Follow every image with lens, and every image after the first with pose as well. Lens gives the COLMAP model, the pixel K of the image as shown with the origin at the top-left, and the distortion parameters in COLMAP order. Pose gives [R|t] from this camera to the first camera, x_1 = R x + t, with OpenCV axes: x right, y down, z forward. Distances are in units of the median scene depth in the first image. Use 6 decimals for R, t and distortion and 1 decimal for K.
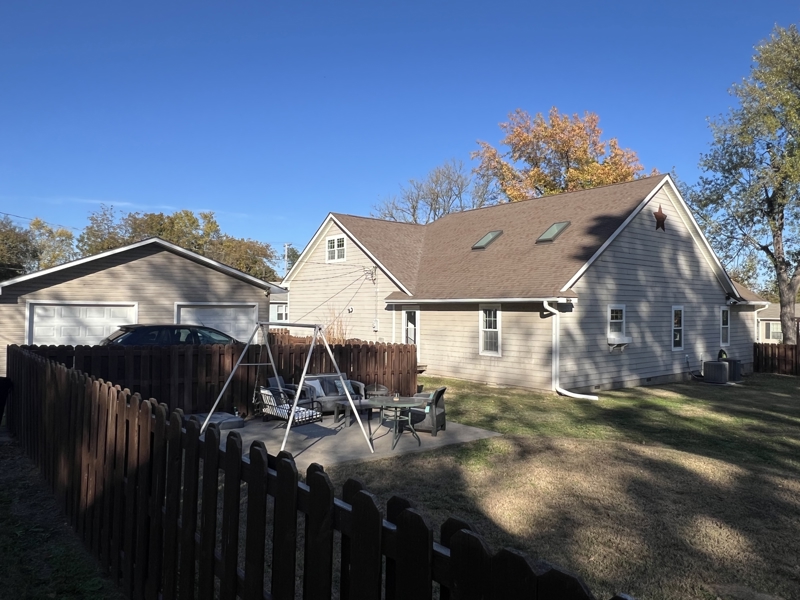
lens RADIAL K [[559.9, 0, 400.8], [0, 559.9, 300.0], [0, 0, 1]] dist [0.005368, 0.000273]
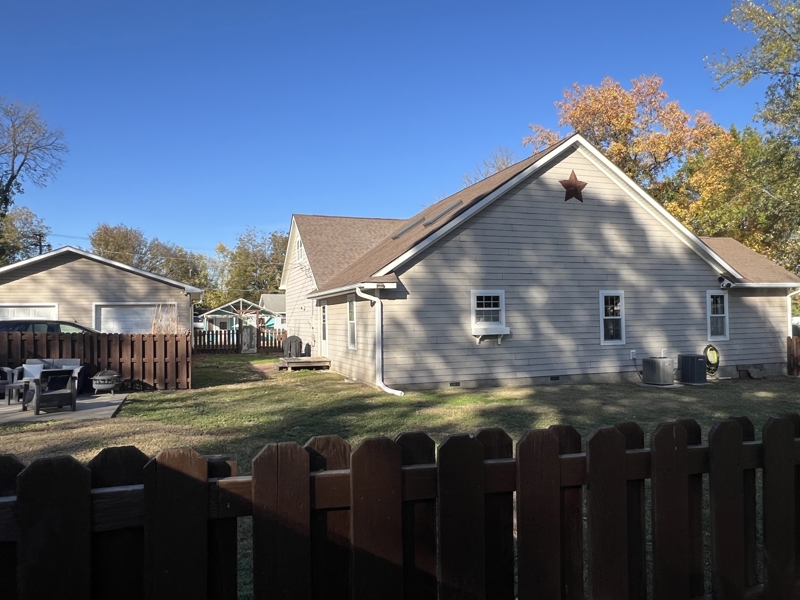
lens RADIAL K [[559.9, 0, 400.3], [0, 559.9, 300.1], [0, 0, 1]] dist [0.005368, 0.000273]
pose [[0.939801, -0.032010, -0.340220, 0.556789], [0.027112, 0.999449, -0.019142, 0.036667], [0.340645, 0.008765, 0.940151, 0.139412]]
